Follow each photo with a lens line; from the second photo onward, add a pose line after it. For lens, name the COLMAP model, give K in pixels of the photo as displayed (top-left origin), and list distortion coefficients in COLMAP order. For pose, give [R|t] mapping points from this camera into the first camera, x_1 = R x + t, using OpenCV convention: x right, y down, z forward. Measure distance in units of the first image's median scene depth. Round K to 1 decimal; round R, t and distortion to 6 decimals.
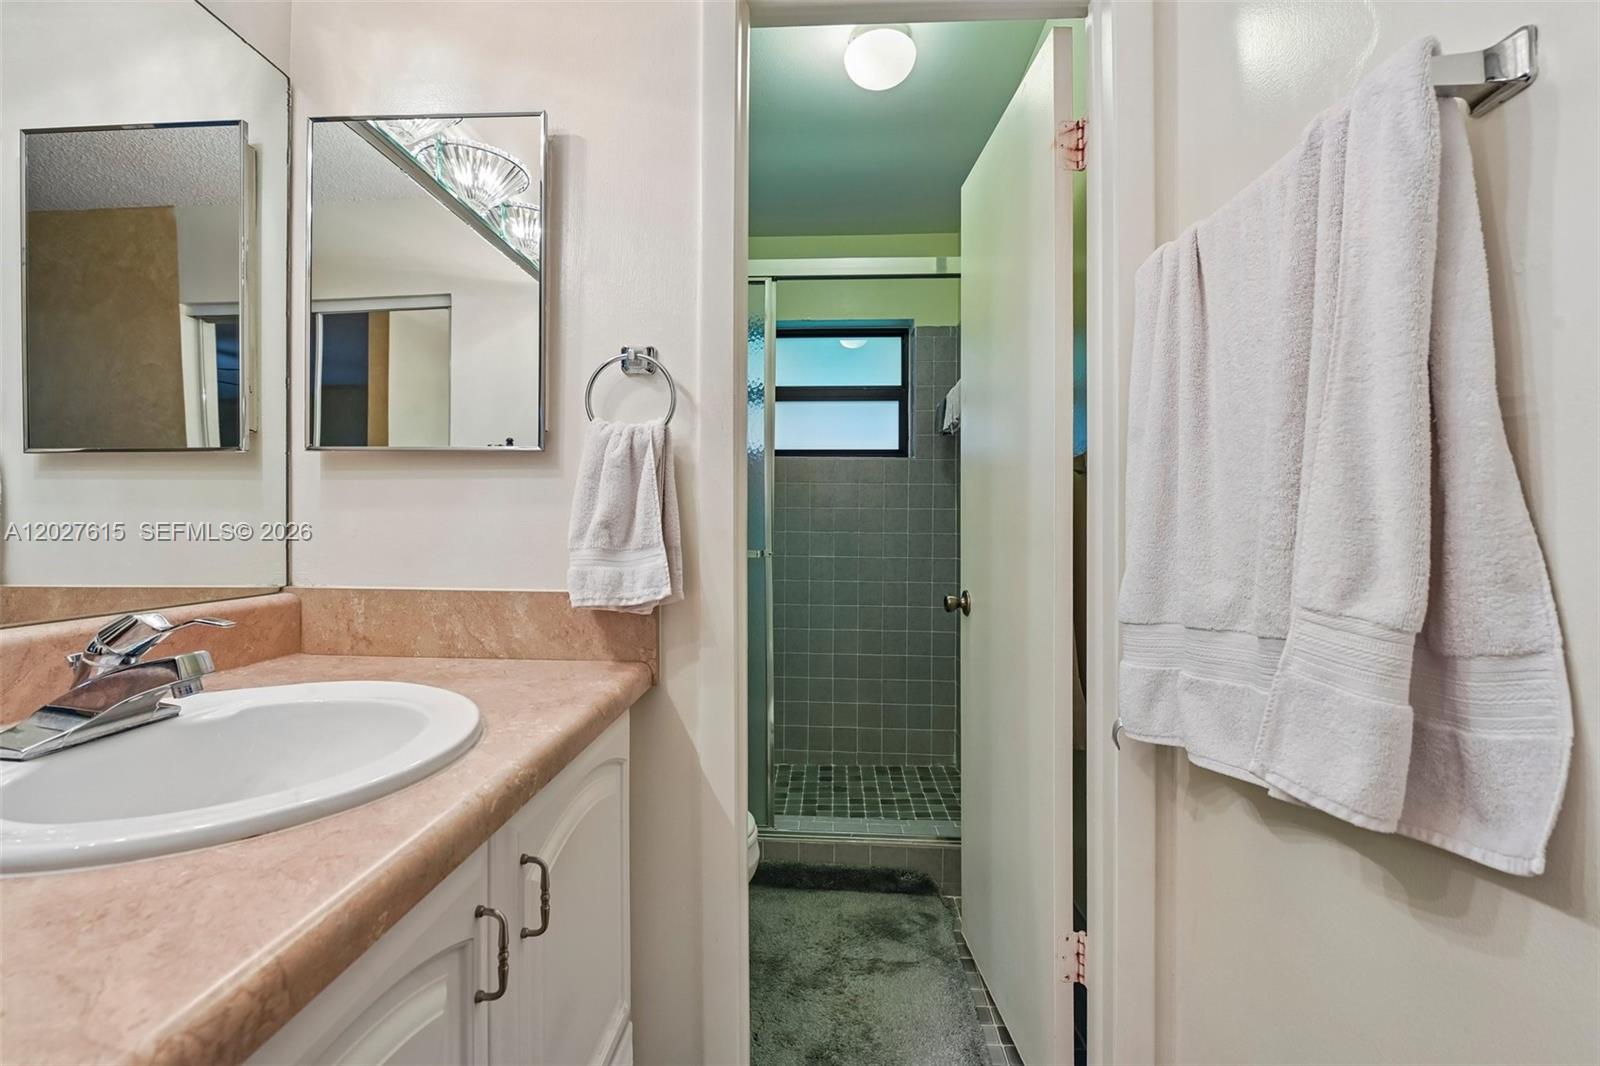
lens RADIAL K [[686.9, 0, 775.8], [0, 686.9, 529.3], [0, 0, 1]] dist [0.006554, -0.003505]
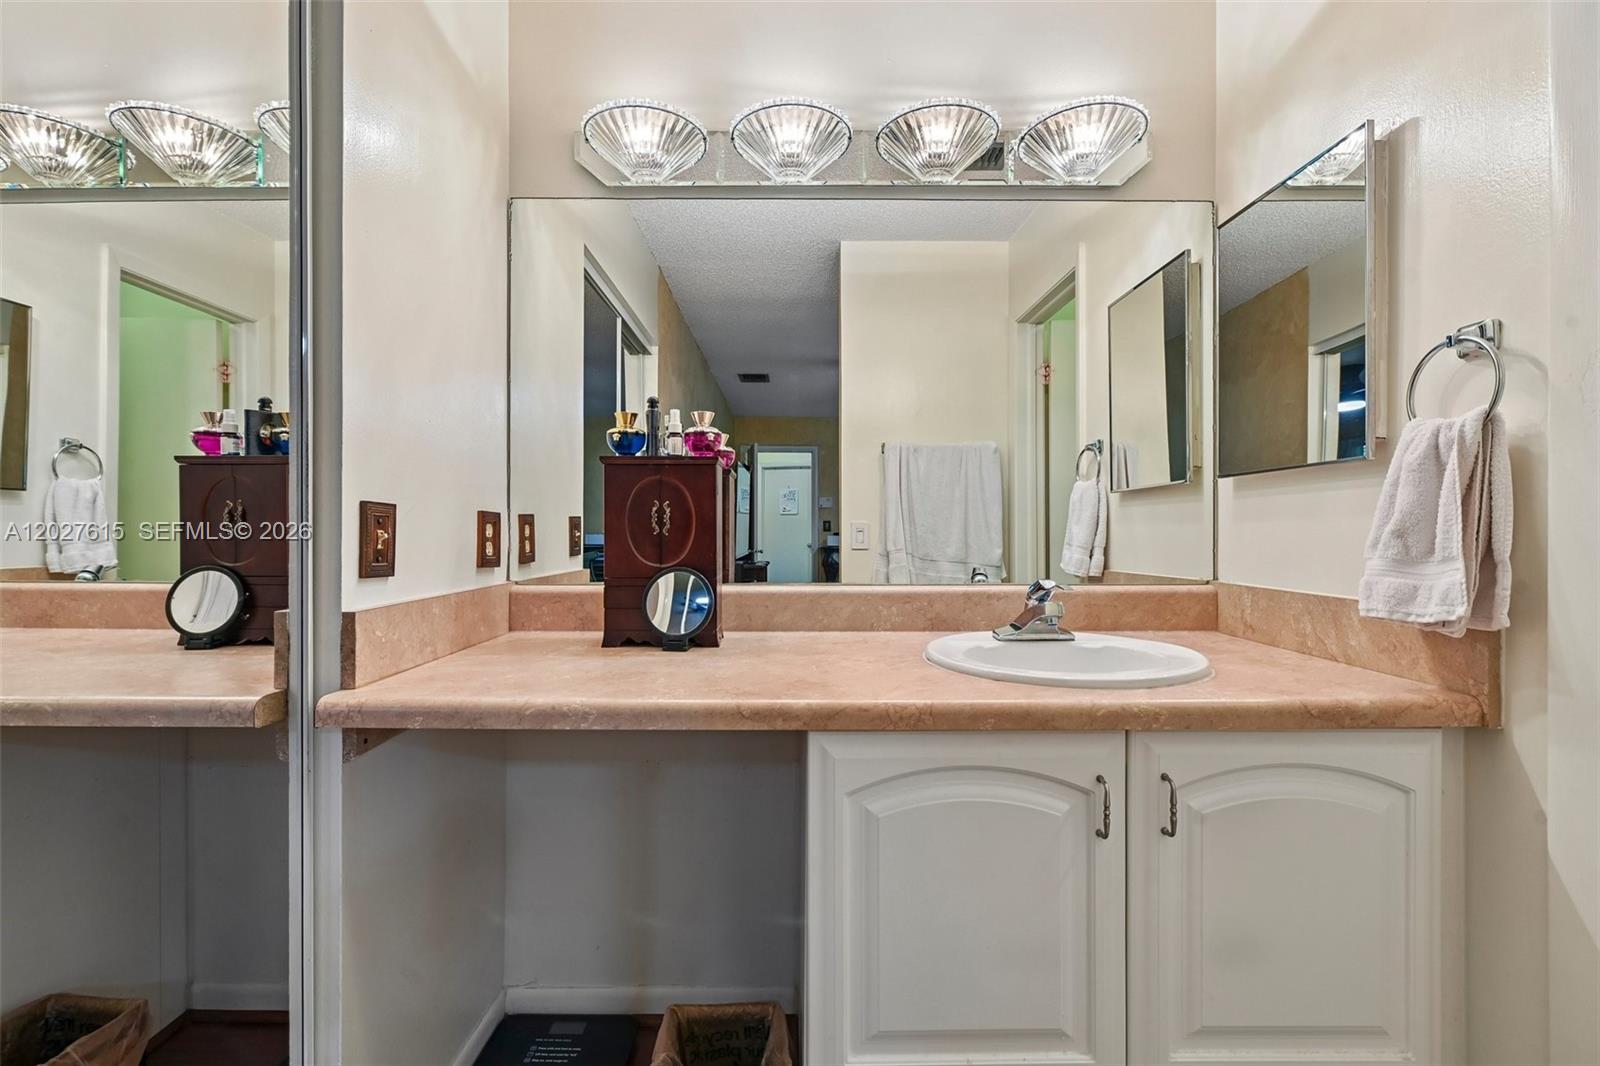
lens RADIAL K [[686.9, 0, 796.3], [0, 686.9, 523.1], [0, 0, 1]] dist [0.006554, -0.003505]
pose [[0.074081, -0.016875, -0.997109, 0.571138], [-0.006504, 0.999827, -0.017404, 0.000484], [0.997231, 0.007774, 0.073959, 0.097710]]
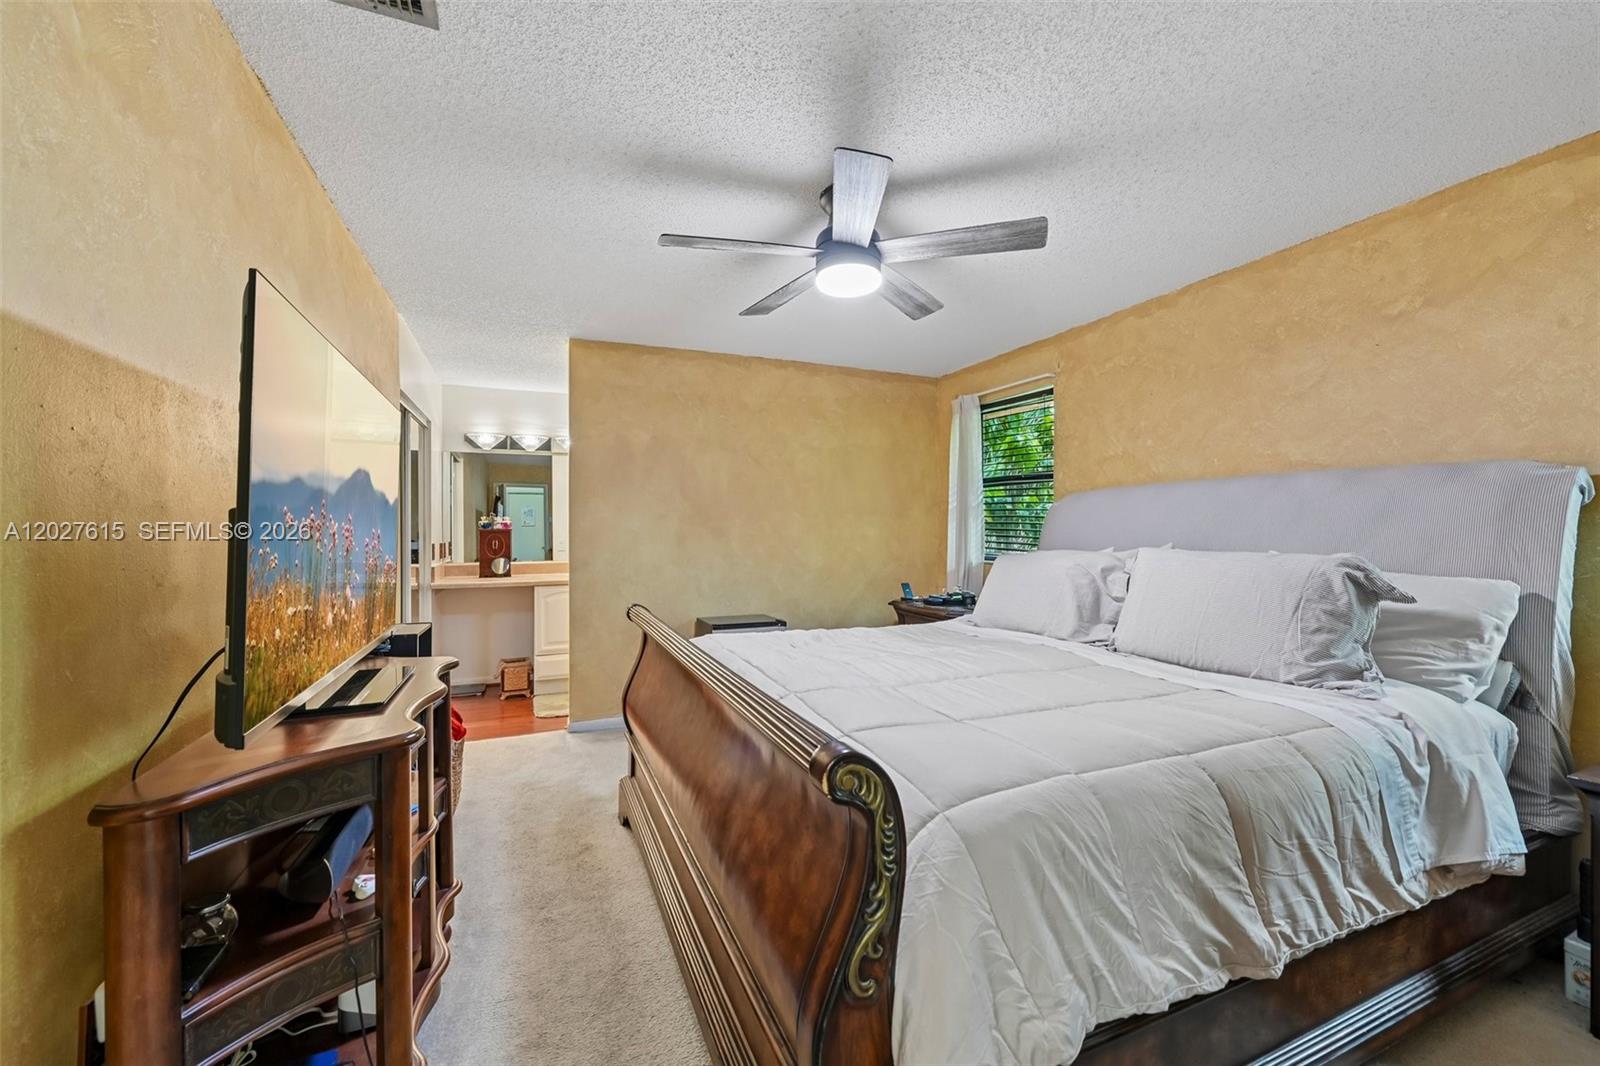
lens RADIAL K [[633.7, 0, 796.3], [0, 633.7, 532.6], [0, 0, 1]] dist [-0.014304, 0.000809]
pose [[0.457111, -0.013595, -0.889306, 4.086269], [0.000981, 0.999890, -0.014781, -0.047000], [0.889409, 0.005883, 0.457075, -0.185703]]
